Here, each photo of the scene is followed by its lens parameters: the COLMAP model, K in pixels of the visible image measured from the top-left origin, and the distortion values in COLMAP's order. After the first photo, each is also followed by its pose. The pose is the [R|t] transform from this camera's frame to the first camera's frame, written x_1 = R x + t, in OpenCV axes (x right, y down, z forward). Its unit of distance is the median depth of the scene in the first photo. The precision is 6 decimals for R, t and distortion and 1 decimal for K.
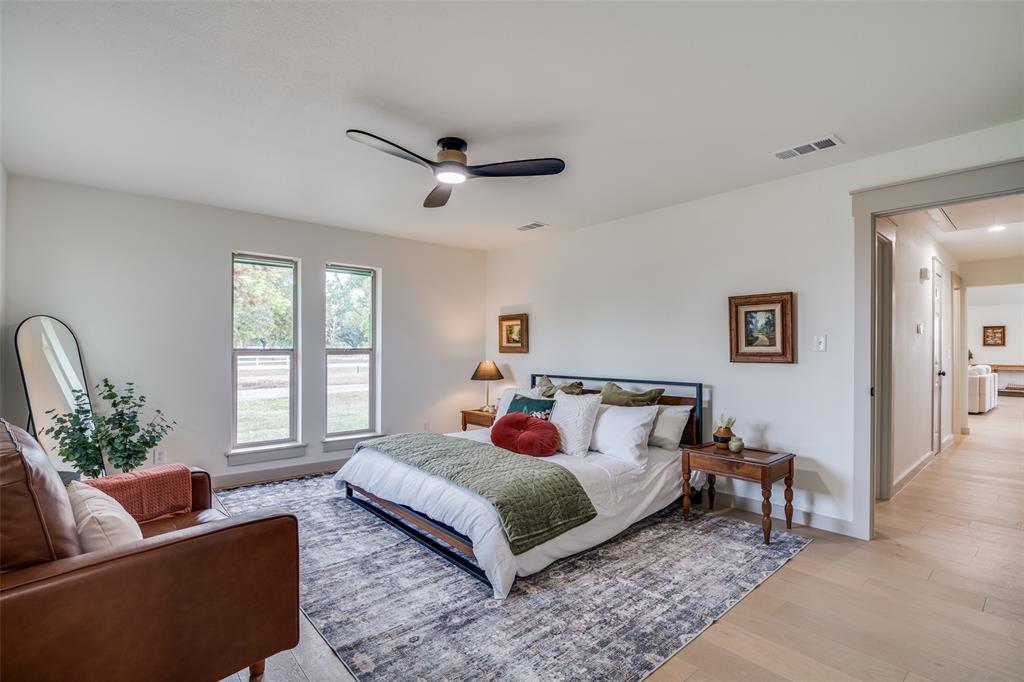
lens RADIAL K [[478.0, 0, 511.2], [0, 478.0, 348.5], [0, 0, 1]] dist [-0.005577, -0.000465]
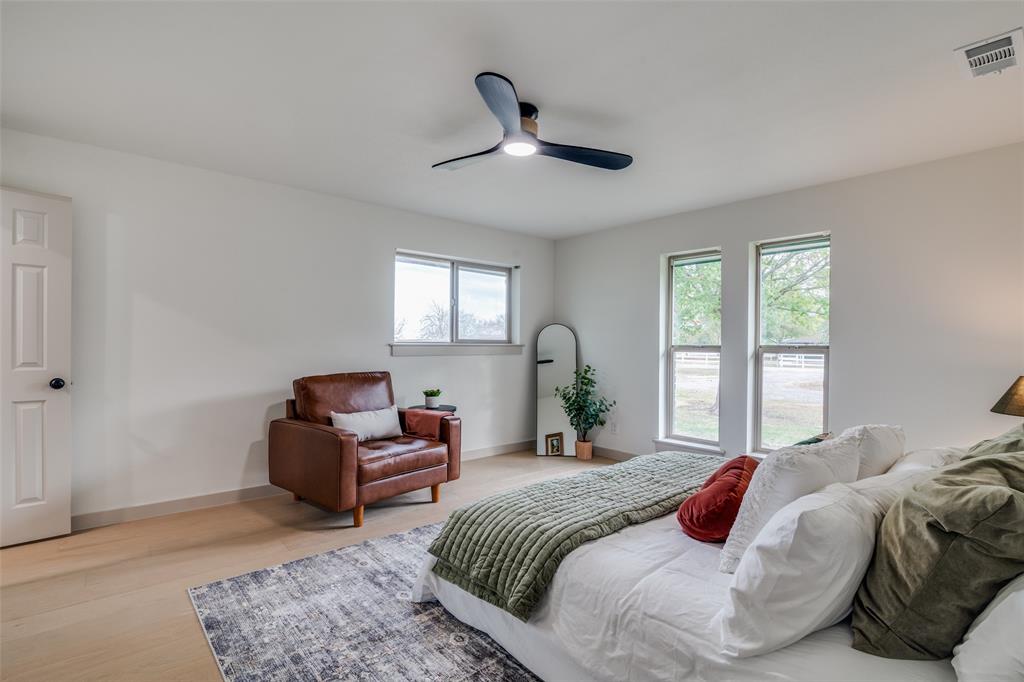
lens RADIAL K [[478.0, 0, 511.2], [0, 478.0, 348.5], [0, 0, 1]] dist [-0.005577, -0.000465]
pose [[-0.003428, 0.002047, -0.999992, 0.924424], [-0.003912, 0.999990, 0.002060, 0.013449], [0.999986, 0.003919, -0.003420, 1.179514]]
